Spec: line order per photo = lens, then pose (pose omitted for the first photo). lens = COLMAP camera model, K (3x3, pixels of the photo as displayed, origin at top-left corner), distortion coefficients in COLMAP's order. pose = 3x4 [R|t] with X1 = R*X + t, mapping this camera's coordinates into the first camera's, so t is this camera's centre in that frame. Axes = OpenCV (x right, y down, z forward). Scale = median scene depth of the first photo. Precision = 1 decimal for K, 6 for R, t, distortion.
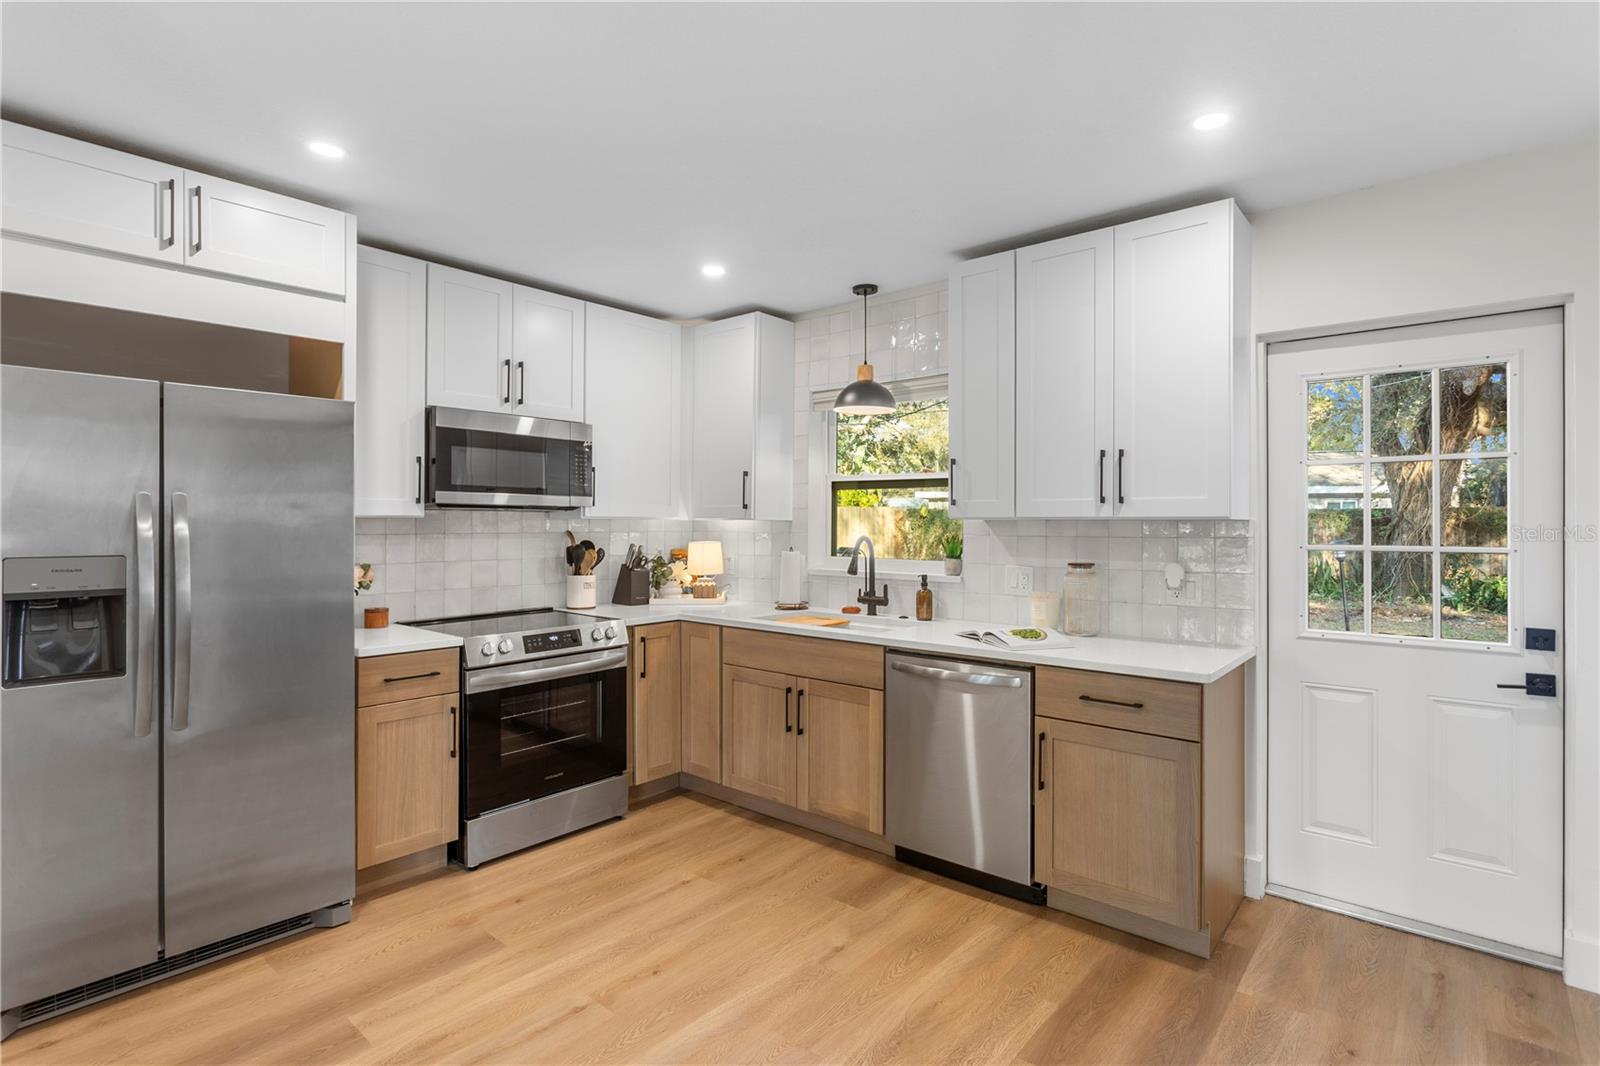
lens RADIAL K [[793.6, 0, 799.5], [0, 793.6, 521.9], [0, 0, 1]] dist [-0.002358, 0.000191]
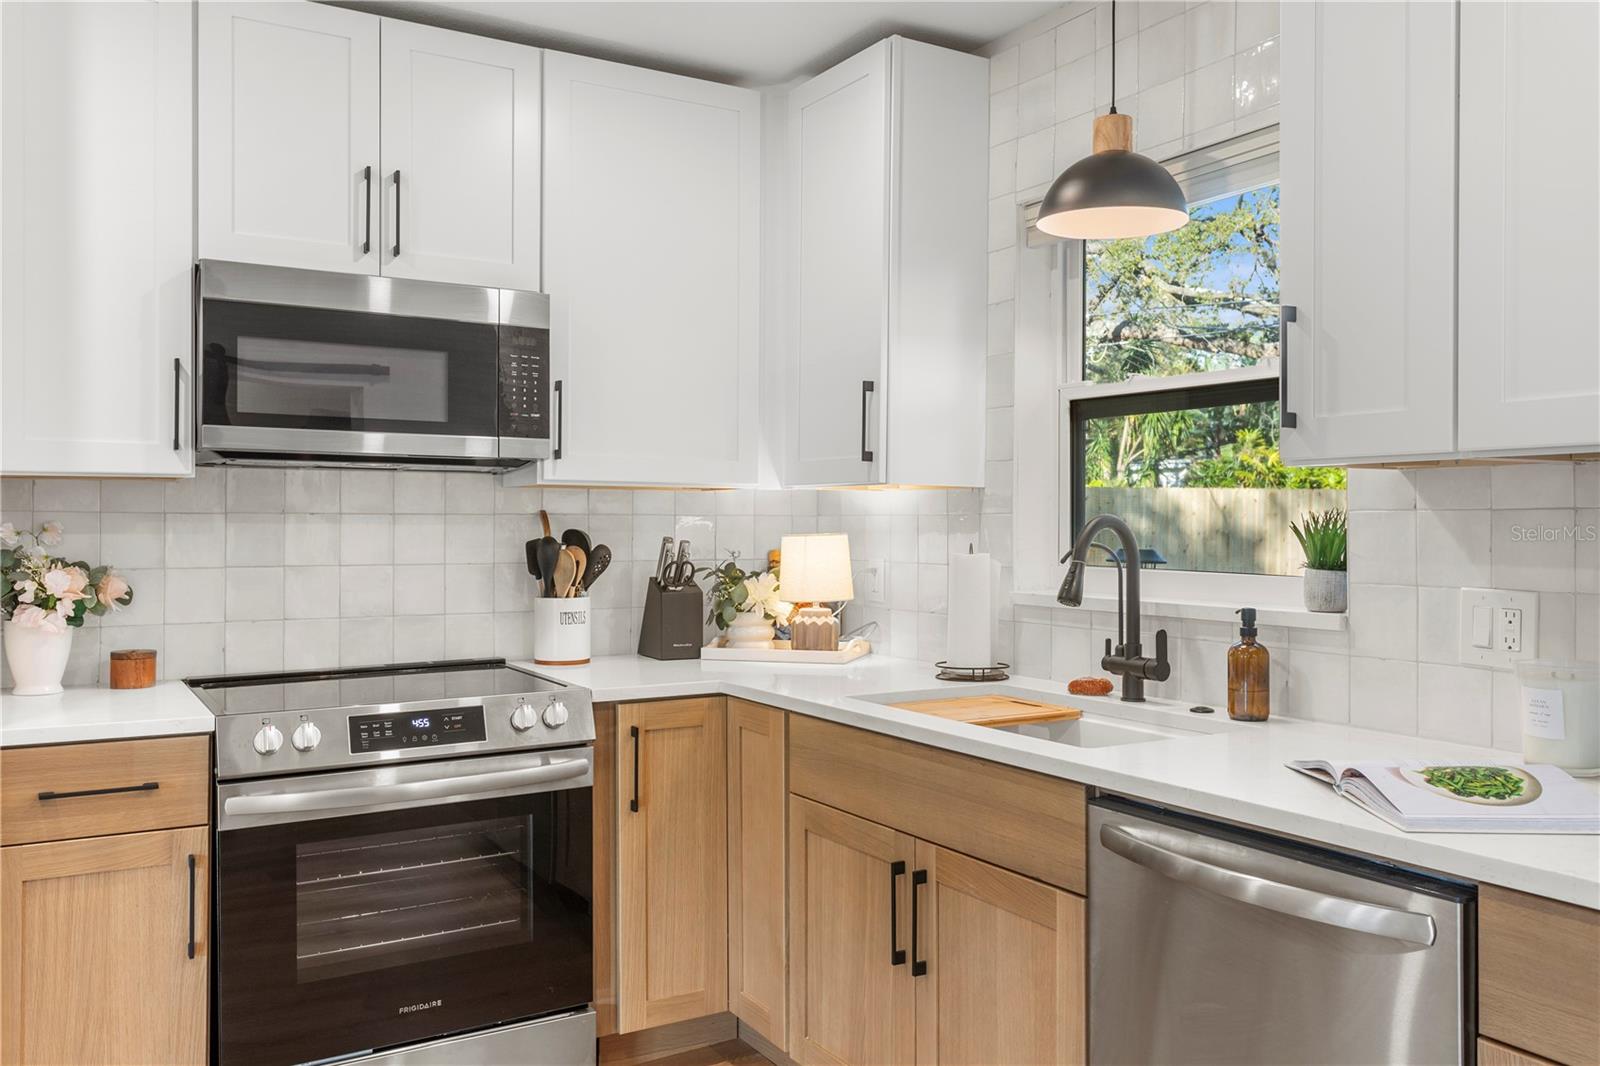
lens RADIAL K [[1286.3, 0, 797.7], [0, 1286.3, 525.4], [0, 0, 1]] dist [0.013143, 0.002351]
pose [[0.946580, -0.001590, -0.322464, 0.159447], [0.002051, 0.999997, 0.001090, 0.023770], [0.322462, -0.001693, 0.946581, 0.313034]]
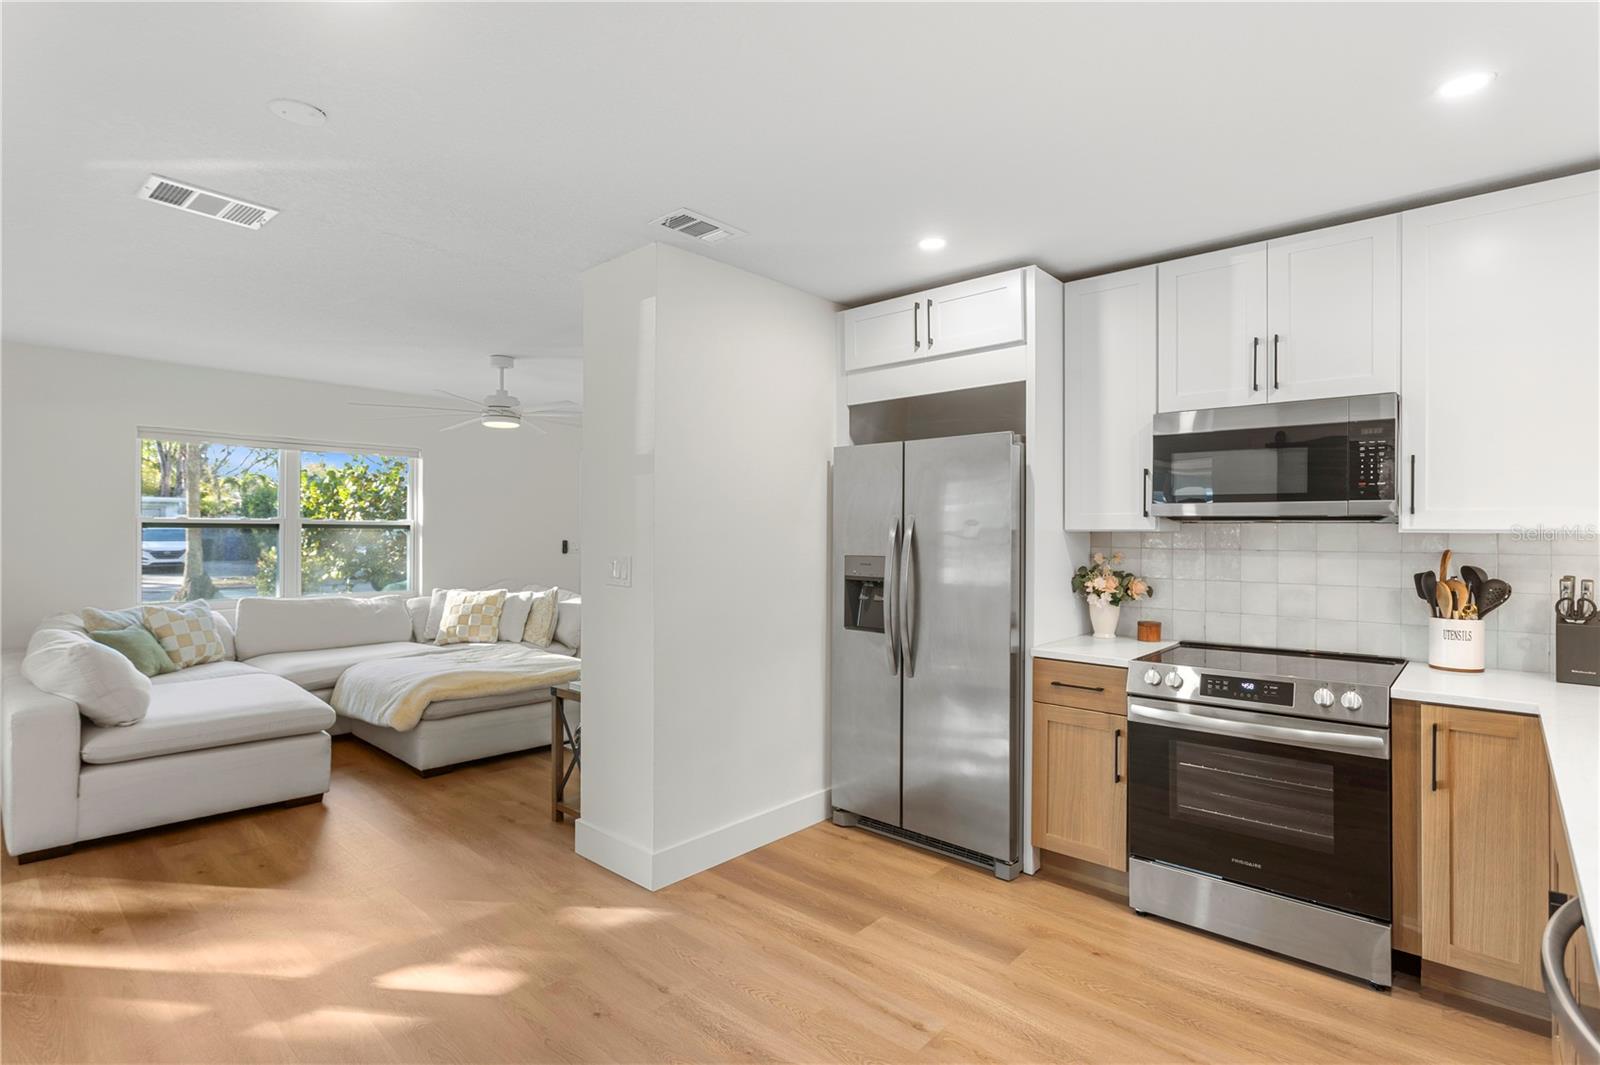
lens RADIAL K [[785.0, 0, 799.6], [0, 785.0, 527.1], [0, 0, 1]] dist [-0.004294, 0.000225]
pose [[-0.023226, -0.008845, -0.999691, 0.454180], [-0.003537, 0.999955, -0.008765, -0.001114], [0.999724, 0.003333, -0.023256, 0.556674]]
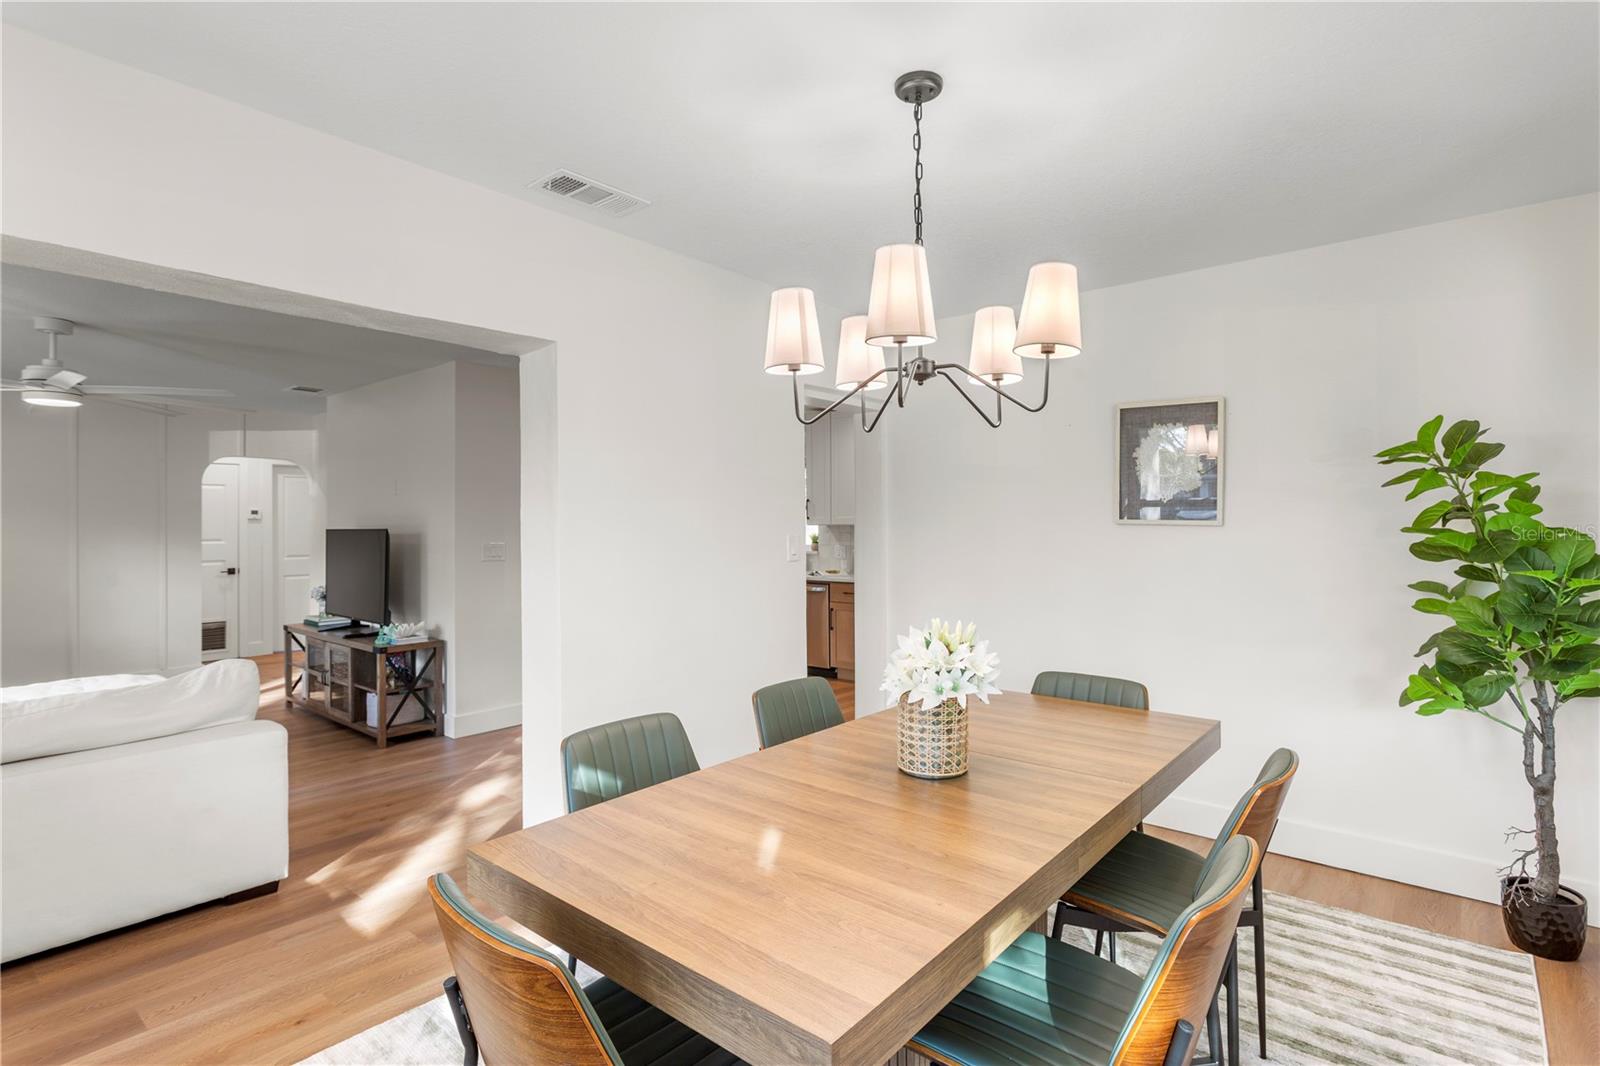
lens RADIAL K [[793.6, 0, 799.5], [0, 793.6, 521.9], [0, 0, 1]] dist [-0.002358, 0.000191]
pose [[0.999922, -0.006460, 0.010721, 0.134654], [0.006466, 0.999979, -0.000508, -0.012485], [-0.010717, 0.000577, 0.999942, -1.246531]]
